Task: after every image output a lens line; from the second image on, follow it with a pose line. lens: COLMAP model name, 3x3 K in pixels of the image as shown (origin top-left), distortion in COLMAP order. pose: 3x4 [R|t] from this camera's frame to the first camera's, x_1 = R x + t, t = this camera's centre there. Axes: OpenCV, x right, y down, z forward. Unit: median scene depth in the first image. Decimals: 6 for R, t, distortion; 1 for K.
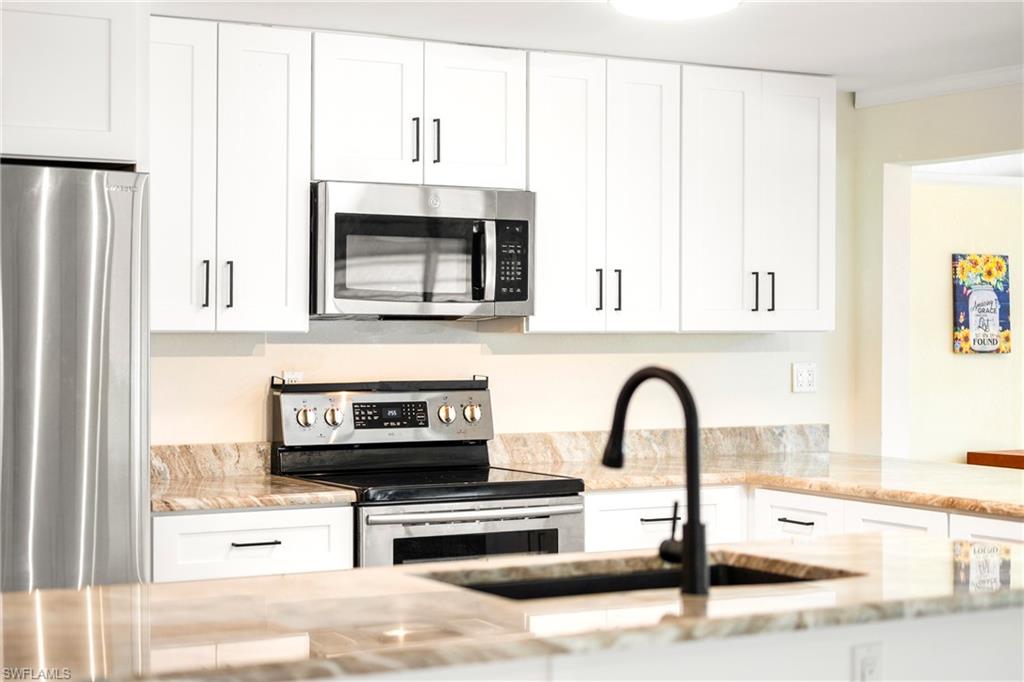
lens RADIAL K [[1688.8, 0, 457.3], [0, 1688.8, 356.6], [0, 0, 1]] dist [0.040352, 0.000000]
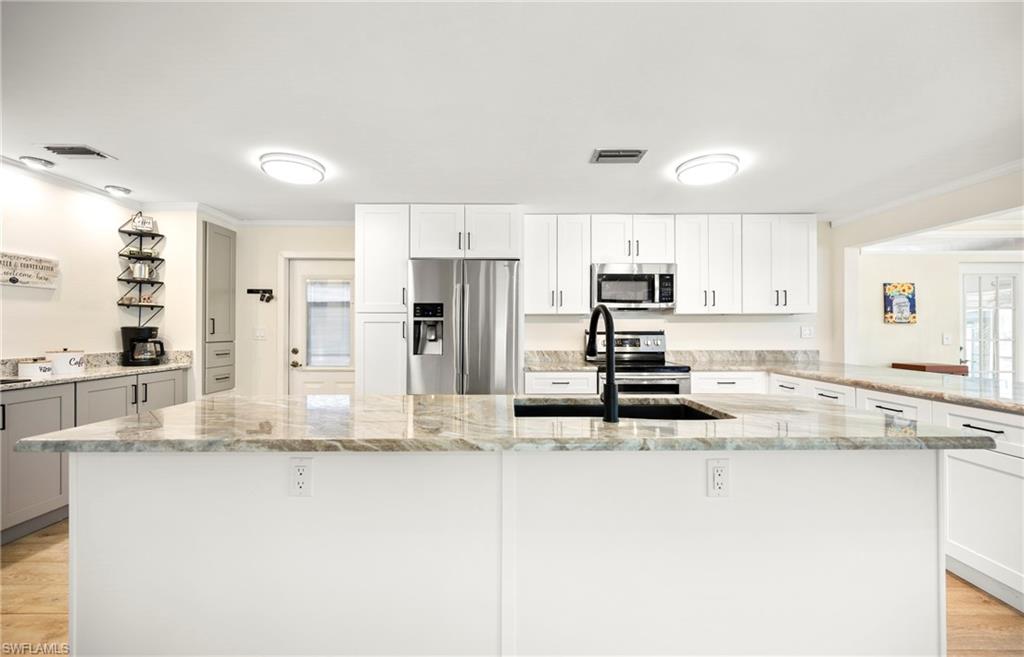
lens RADIAL K [[408.5, 0, 518.0], [0, 408.5, 328.7], [0, 0, 1]] dist [0.002926, -0.001130]
pose [[0.877264, -0.004161, -0.479991, 0.130718], [-0.003574, 0.999878, -0.015200, 0.020488], [0.479995, 0.015050, 0.877142, 0.259101]]
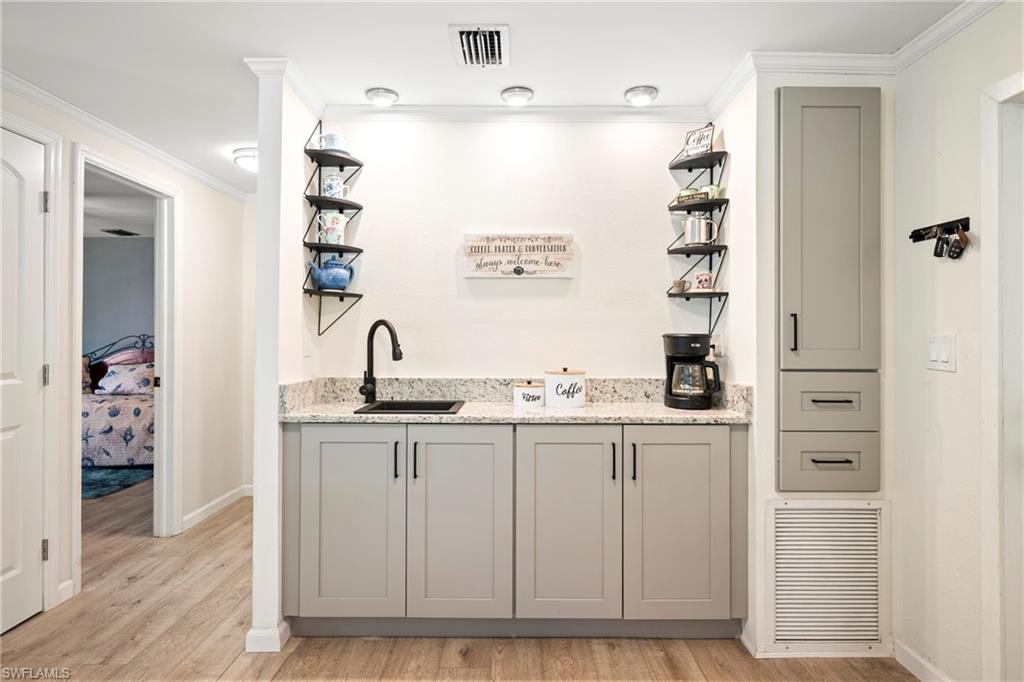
lens RADIAL K [[575.9, 0, 506.0], [0, 575.9, 327.8], [0, 0, 1]] dist [0.005507, -0.000001]
pose [[-0.506114, -0.022097, -0.862183, -0.162609], [-0.019063, 0.999714, -0.014432, 0.015116], [0.862256, 0.009132, -0.506391, 0.604264]]
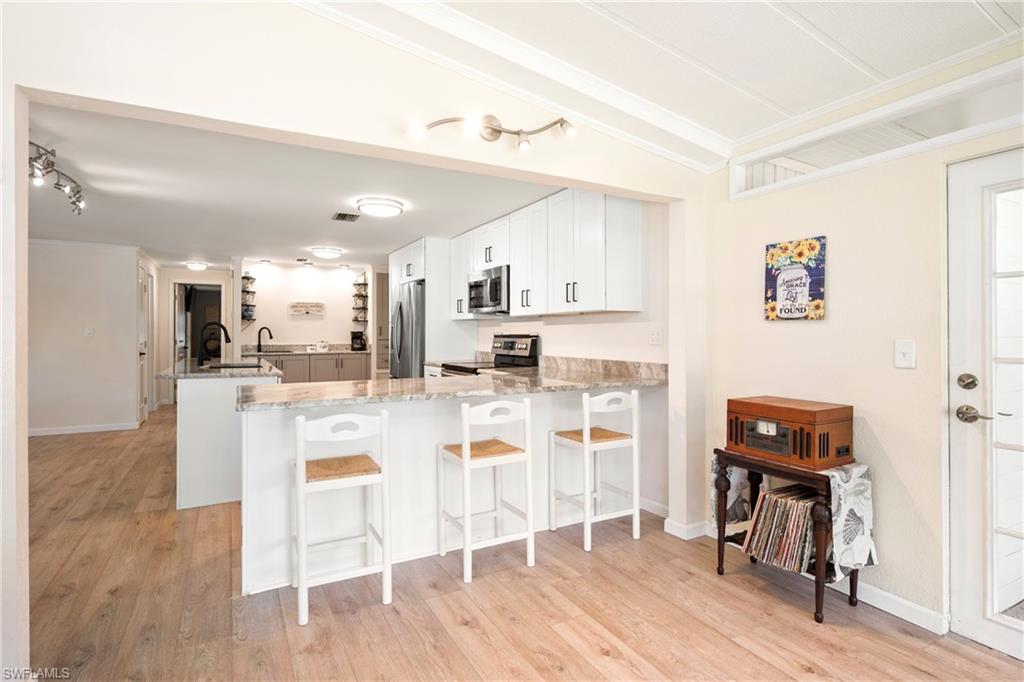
lens RADIAL K [[528.2, 0, 516.0], [0, 528.2, 337.1], [0, 0, 1]] dist [0.016823, -0.000111]
pose [[-0.019525, 0.002128, -0.999807, 0.848264], [-0.016607, 0.999859, 0.002452, 0.015920], [0.999671, 0.016652, -0.019487, 0.969263]]
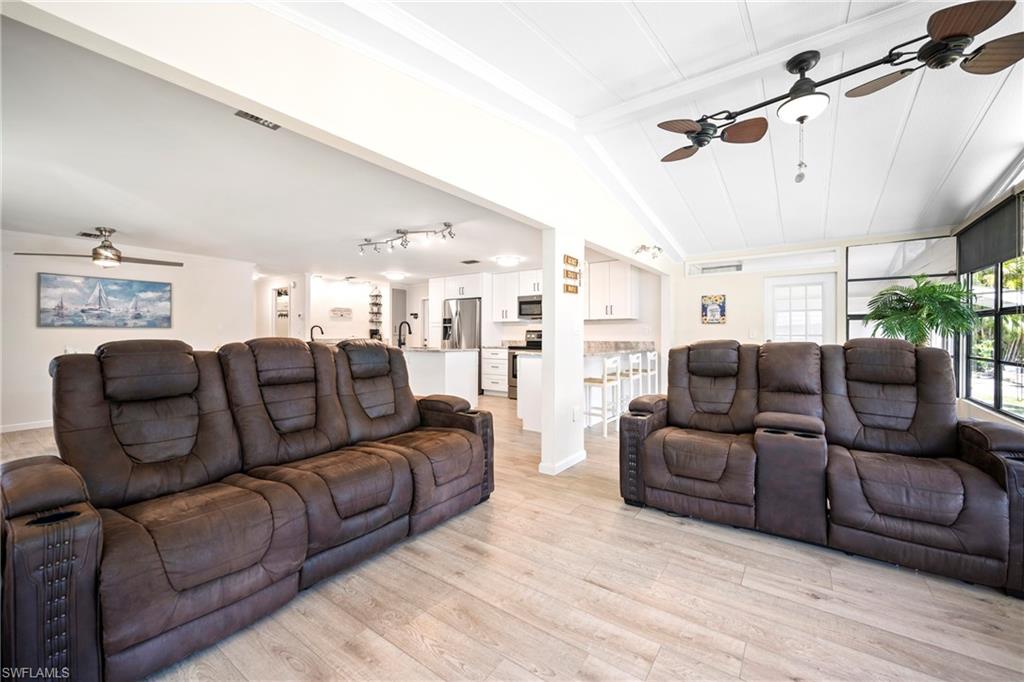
lens RADIAL K [[424.2, 0, 518.2], [0, 424.2, 336.2], [0, 0, 1]] dist [0.000433, -0.000112]
pose [[0.427071, -0.001258, -0.904217, 1.128973], [-0.011657, 0.999908, -0.006897, 0.043092], [0.904143, 0.013486, 0.427017, 0.305165]]
